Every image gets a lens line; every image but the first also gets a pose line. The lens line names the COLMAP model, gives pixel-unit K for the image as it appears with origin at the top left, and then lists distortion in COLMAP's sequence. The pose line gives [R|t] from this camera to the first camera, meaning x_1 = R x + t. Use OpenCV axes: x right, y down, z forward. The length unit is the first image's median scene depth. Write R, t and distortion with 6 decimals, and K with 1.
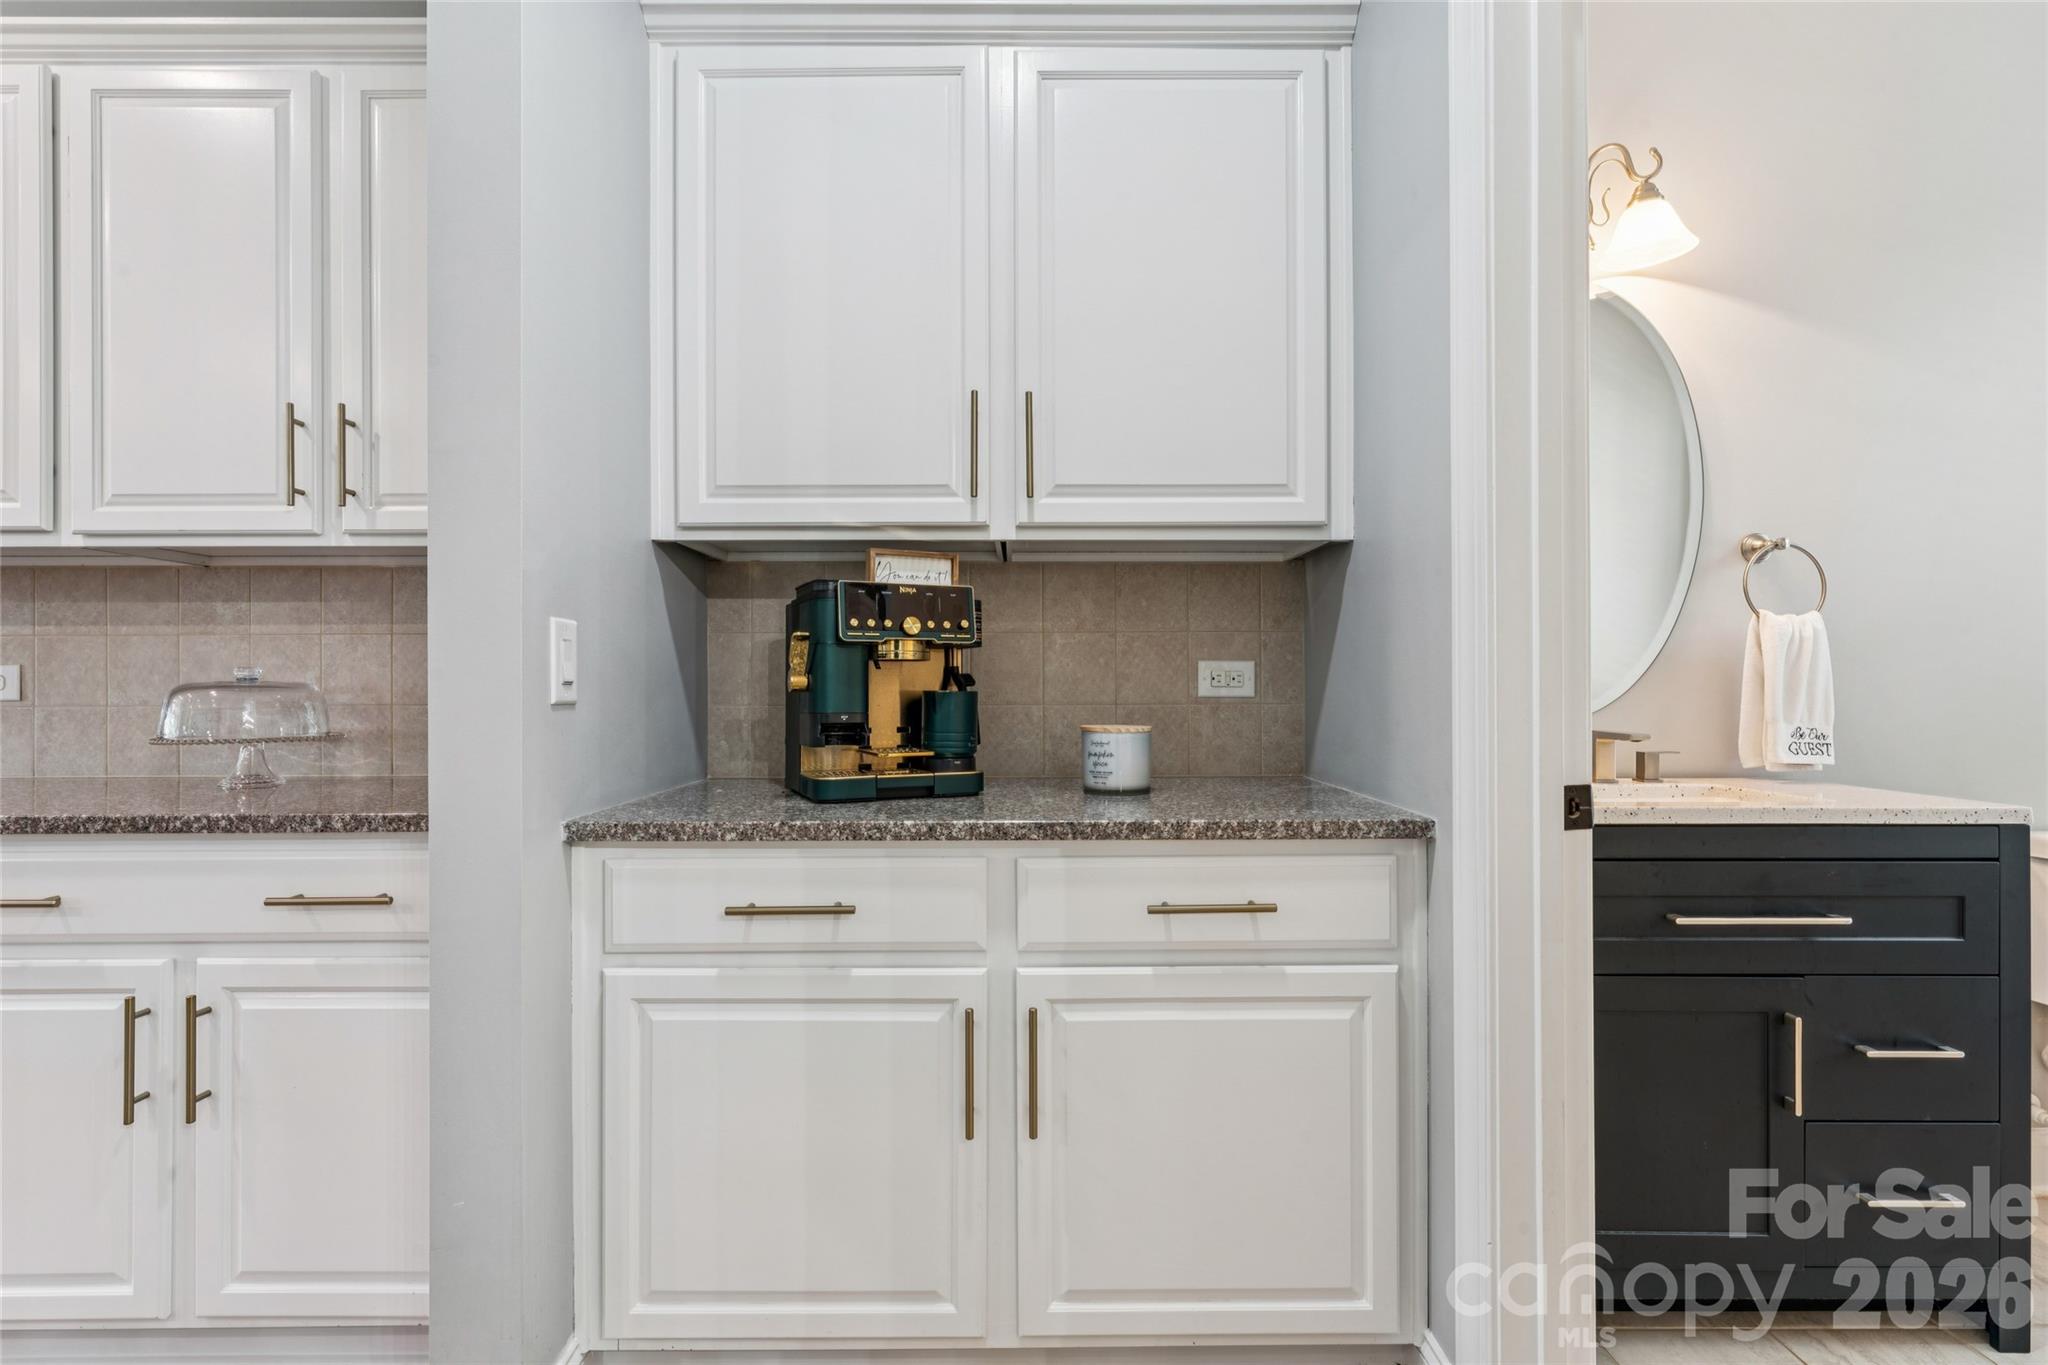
lens RADIAL K [[935.0, 0, 1017.2], [0, 935.0, 679.0], [0, 0, 1]] dist [-0.006345, 0.000046]
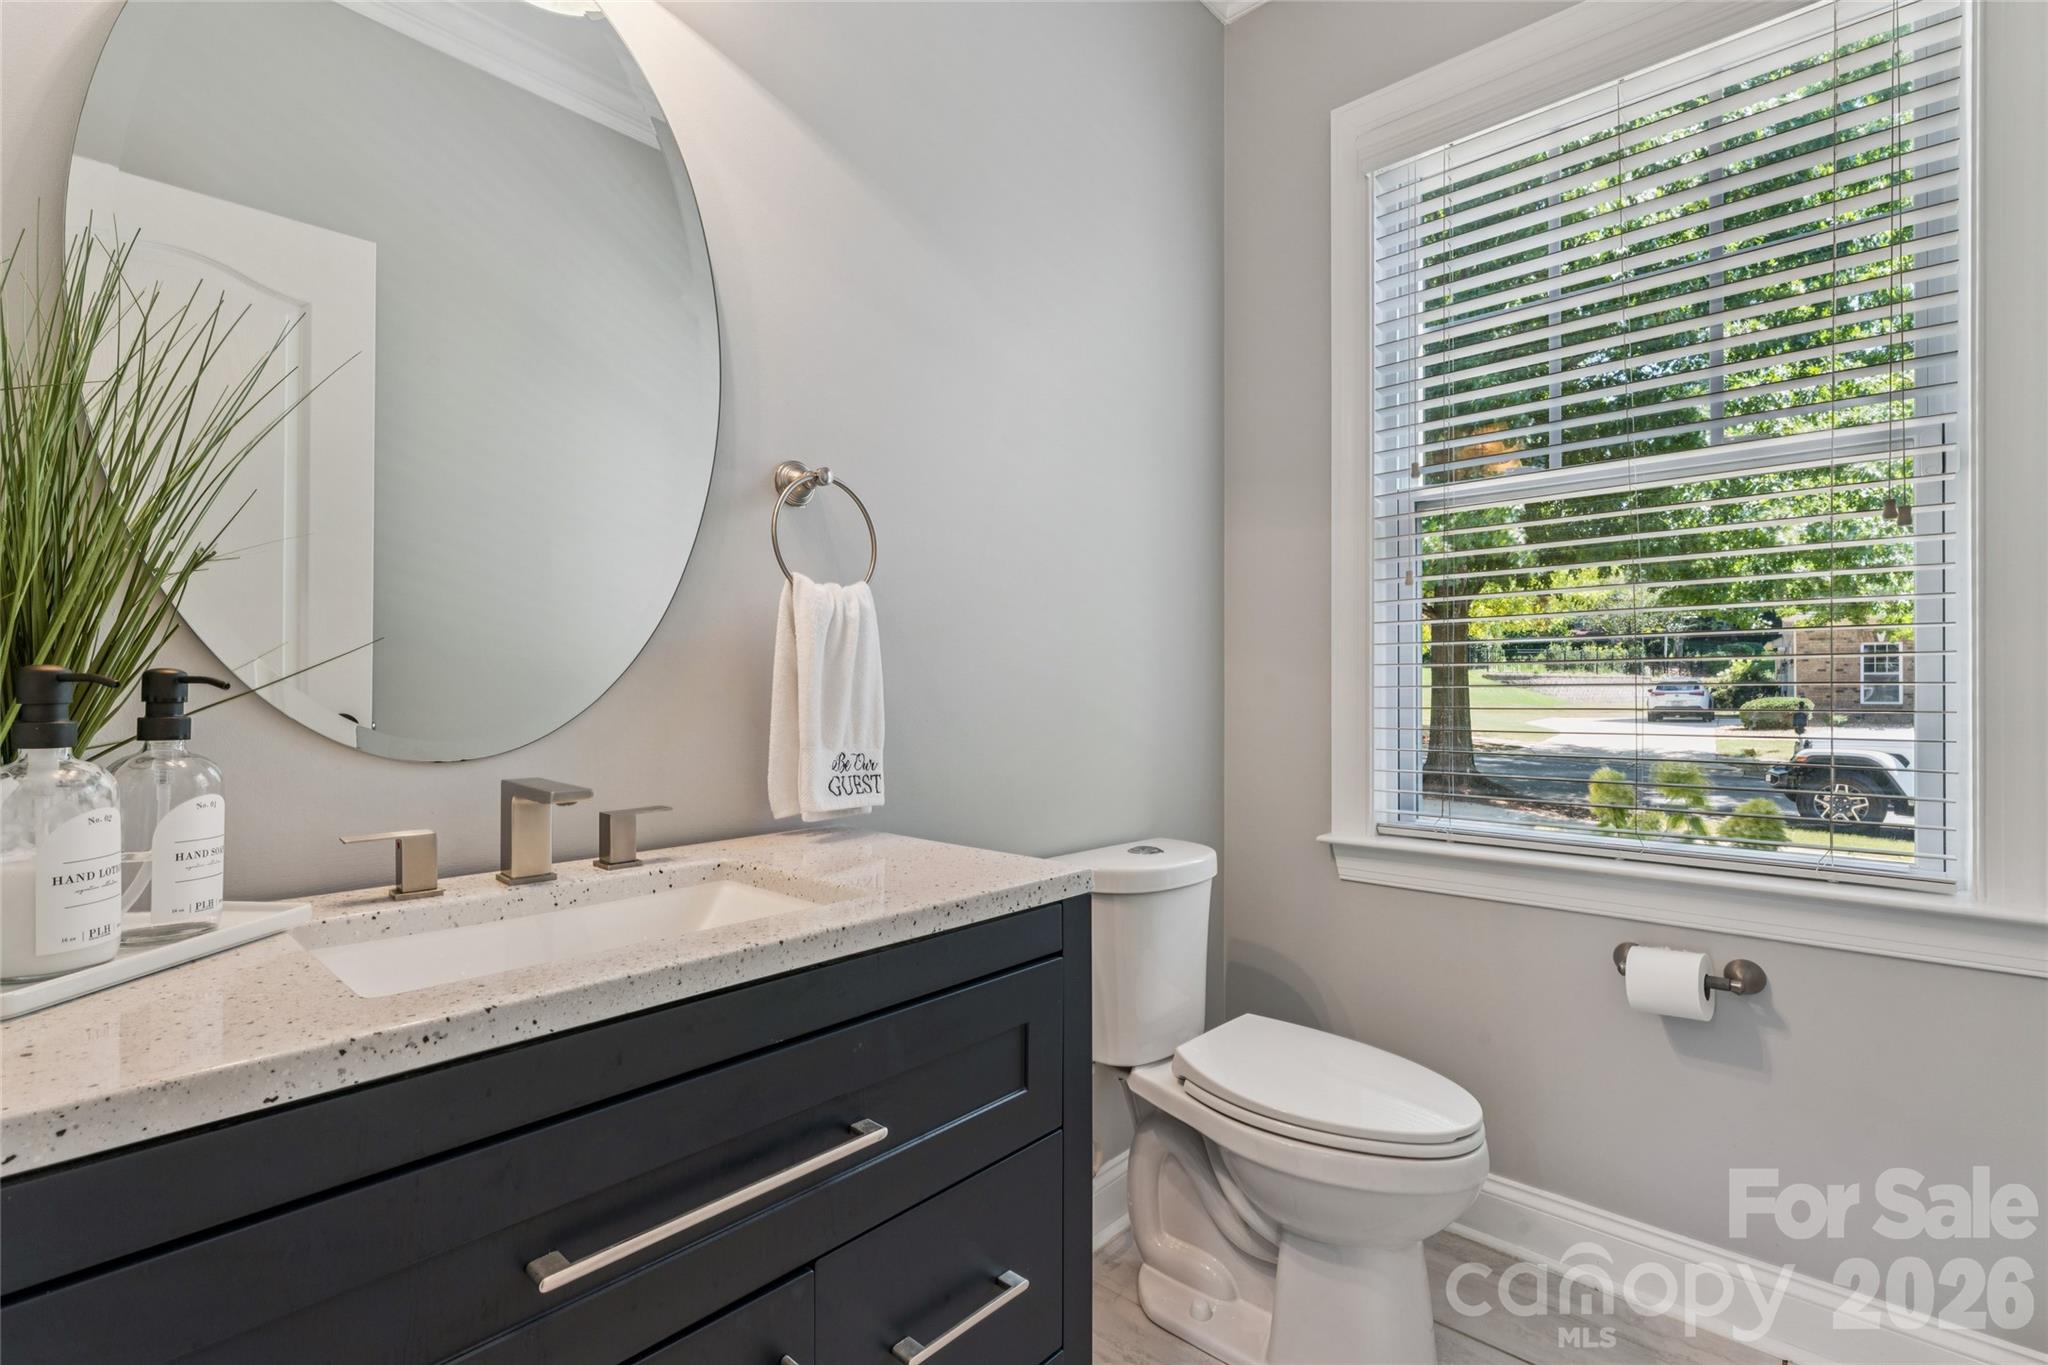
lens RADIAL K [[935.0, 0, 1017.2], [0, 935.0, 679.0], [0, 0, 1]] dist [-0.006345, 0.000046]
pose [[0.677986, 0.005100, 0.735057, 0.145855], [-0.001985, 0.999985, -0.005108, 0.000636], [-0.735072, 0.002004, 0.677986, 0.153212]]
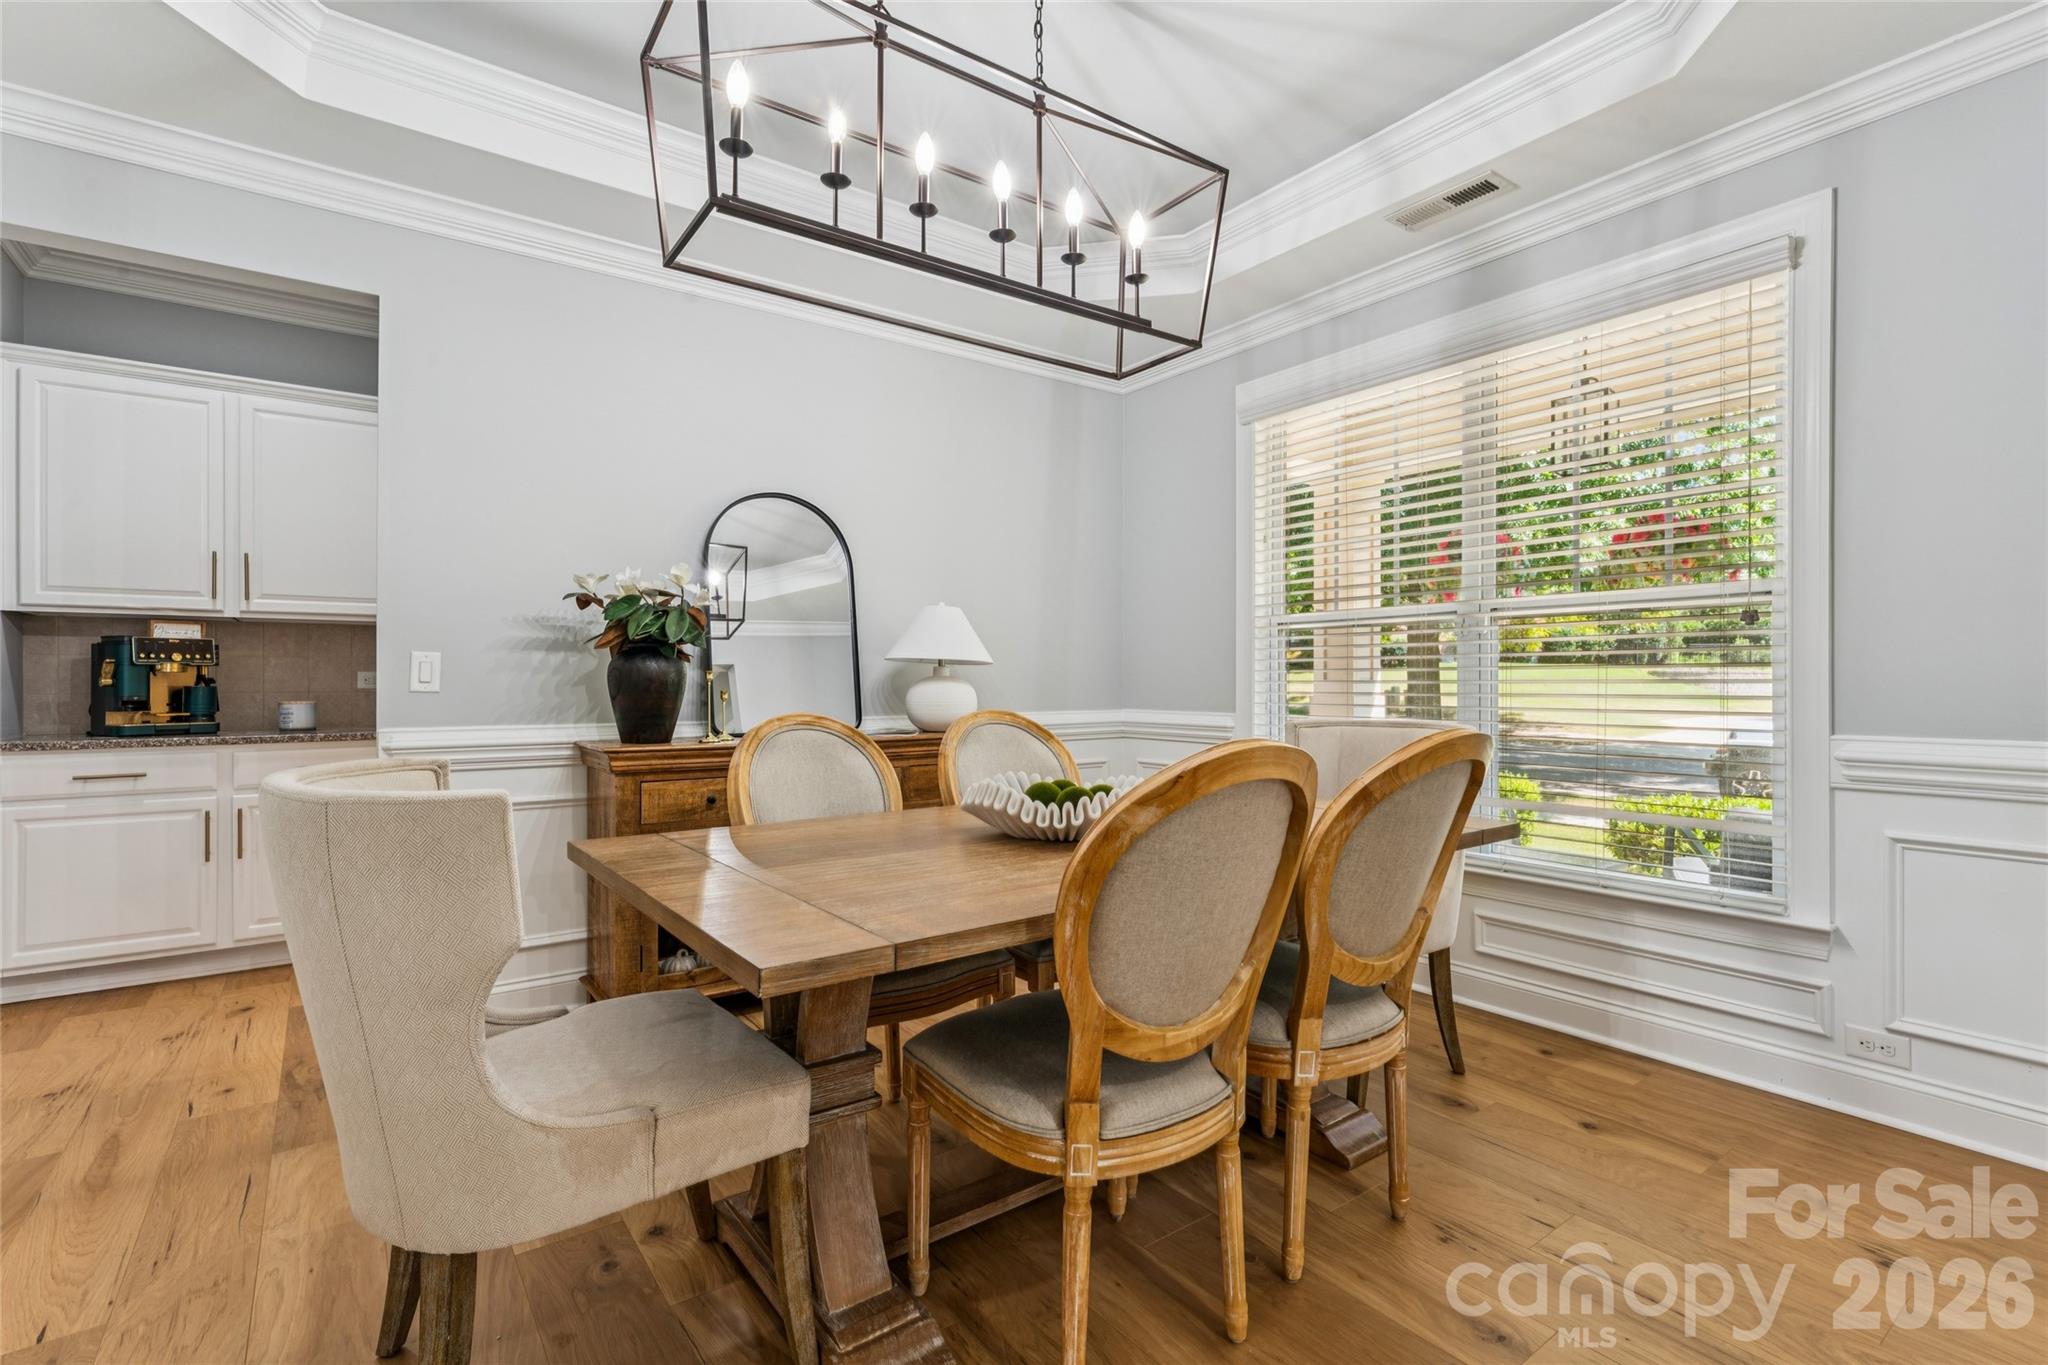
lens RADIAL K [[946.9, 0, 1026.1], [0, 946.9, 678.5], [0, 0, 1]] dist [0.002211, -0.000557]
pose [[0.807572, 0.003050, 0.589761, 0.221423], [-0.004450, 0.999990, 0.000922, -0.019163], [-0.589752, -0.003369, 0.807577, -2.359109]]
